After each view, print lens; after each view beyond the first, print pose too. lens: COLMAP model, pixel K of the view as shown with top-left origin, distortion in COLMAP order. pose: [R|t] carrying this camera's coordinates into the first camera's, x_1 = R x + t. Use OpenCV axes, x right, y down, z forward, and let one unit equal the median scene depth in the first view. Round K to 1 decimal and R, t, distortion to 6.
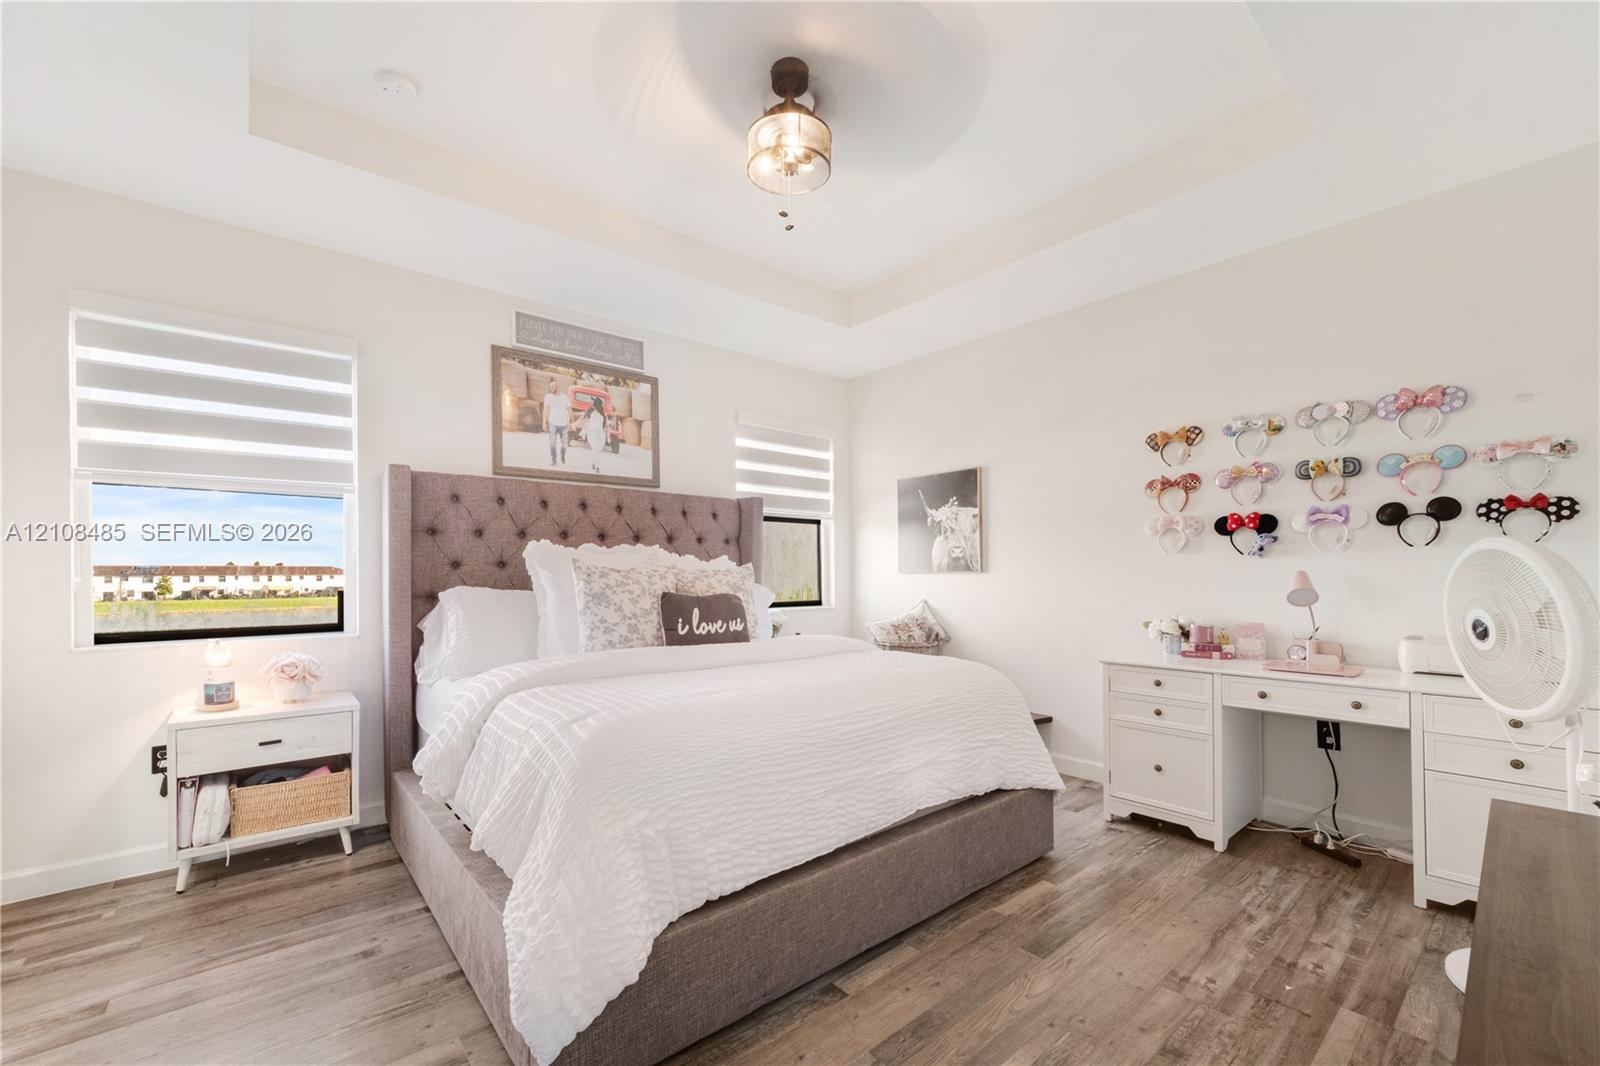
lens RADIAL K [[644.8, 0, 765.0], [0, 644.8, 569.3], [0, 0, 1]] dist [0.000936, 0.000244]
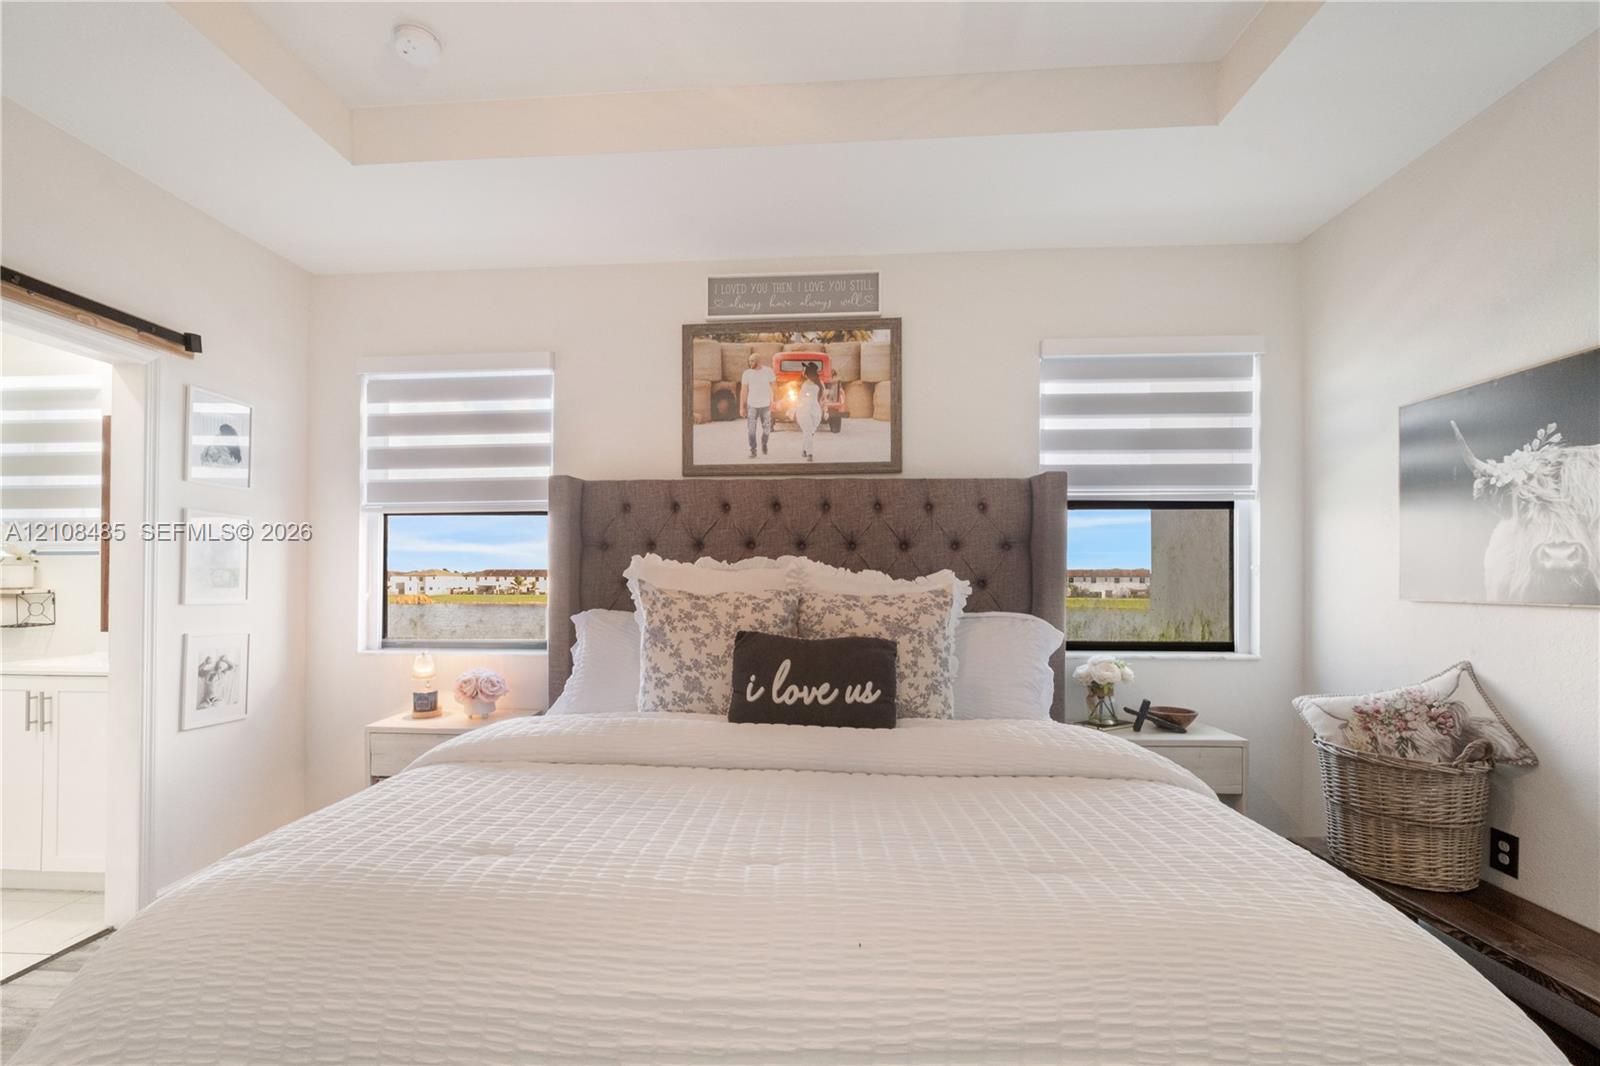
lens RADIAL K [[663.2, 0, 760.7], [0, 663.2, 574.7], [0, 0, 1]] dist [0.001840, -0.000746]
pose [[0.741313, 0.003043, -0.671153, 0.227101], [-0.000182, 0.999991, 0.004333, -0.018724], [0.671160, -0.003090, 0.741306, 0.382743]]
